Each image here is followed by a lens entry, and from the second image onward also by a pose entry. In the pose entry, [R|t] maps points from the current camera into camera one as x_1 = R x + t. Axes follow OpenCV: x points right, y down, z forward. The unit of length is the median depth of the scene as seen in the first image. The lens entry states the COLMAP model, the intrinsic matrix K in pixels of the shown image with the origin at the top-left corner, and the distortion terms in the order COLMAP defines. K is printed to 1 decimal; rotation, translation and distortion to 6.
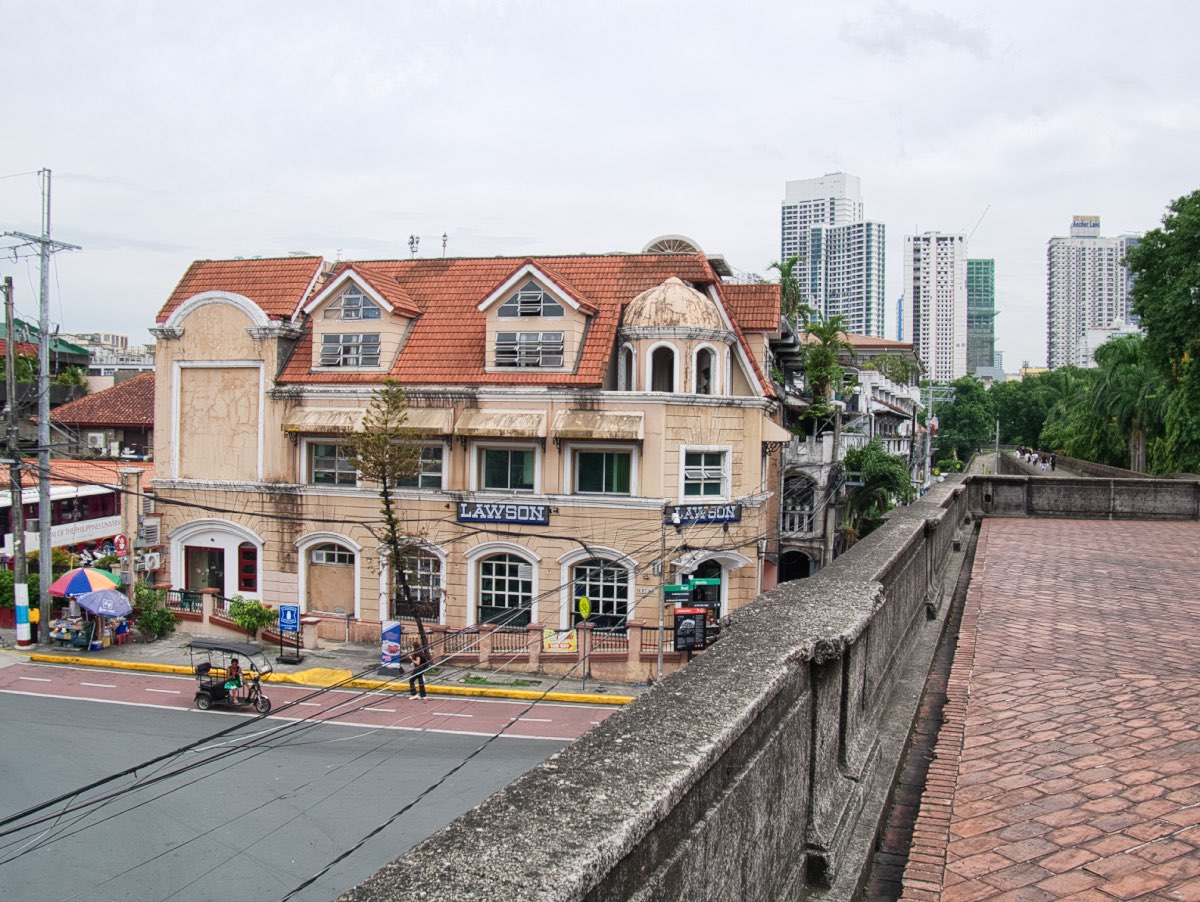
lens RADIAL K [[1055.7, 0, 600.0], [0, 1055.7, 451.0], [0, 0, 1]] dist [-0.162335, 0.011420]
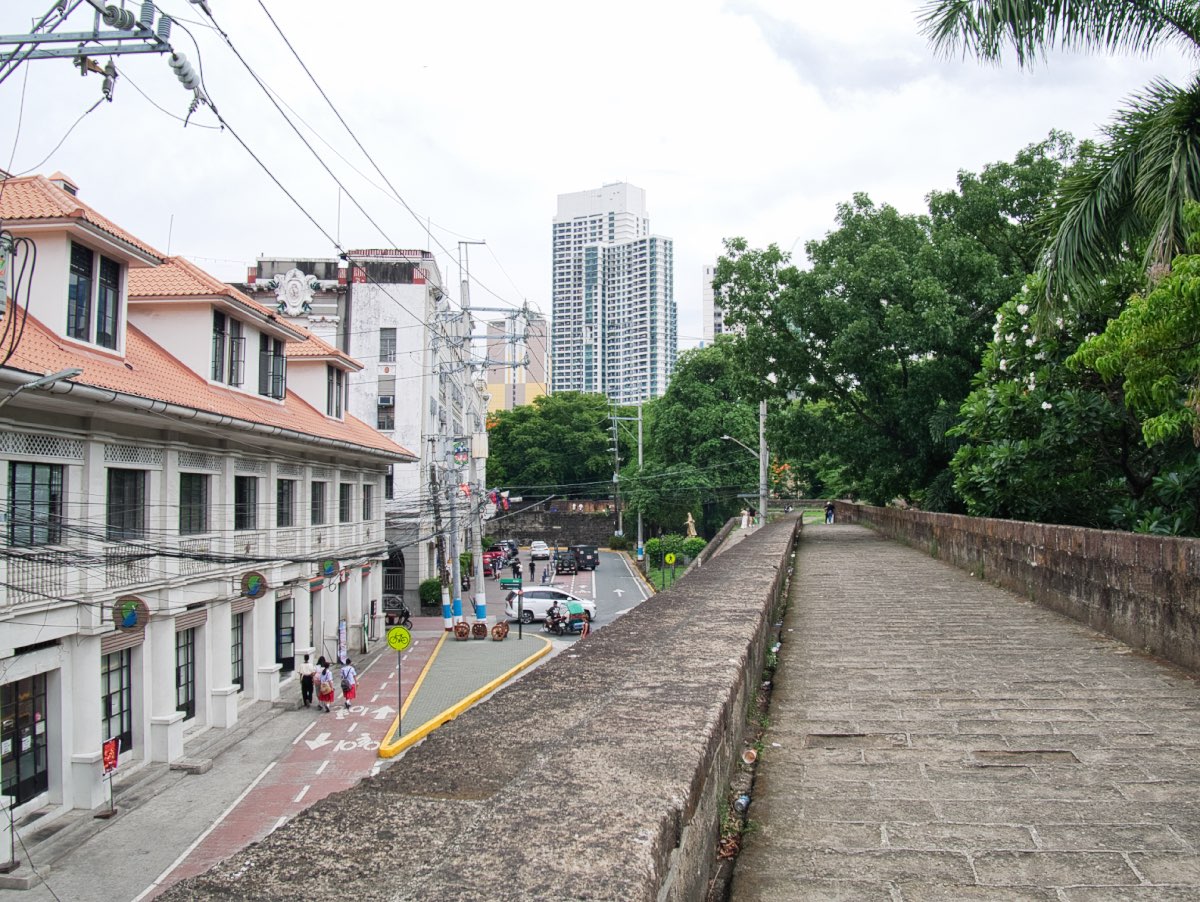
lens RADIAL K [[1055.7, 0, 600.0], [0, 1055.7, 451.0], [0, 0, 1]] dist [-0.162335, 0.011420]
pose [[0.986505, -0.013836, 0.163148, 0.077112], [0.024170, 0.997812, -0.061532, -0.000122], [-0.161939, 0.064645, 0.984681, 0.188636]]
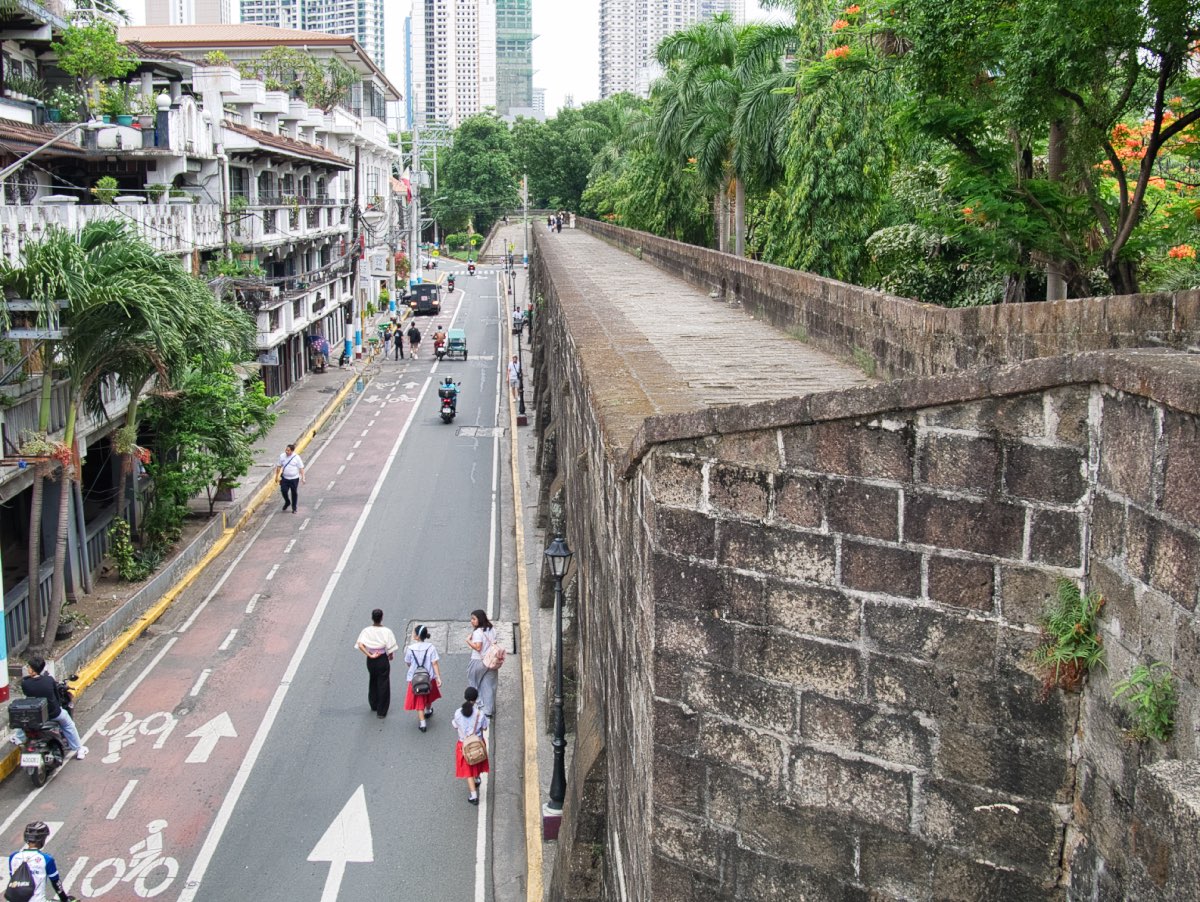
lens RADIAL K [[1378.0, 0, 600.0], [0, 1378.0, 451.0], [0, 0, 1]] dist [-0.145192, 0.002540]
pose [[0.916990, -0.091971, 0.388162, 0.015340], [0.027408, 0.985286, 0.168703, -0.000121], [-0.397967, -0.144061, 0.906018, 0.031535]]
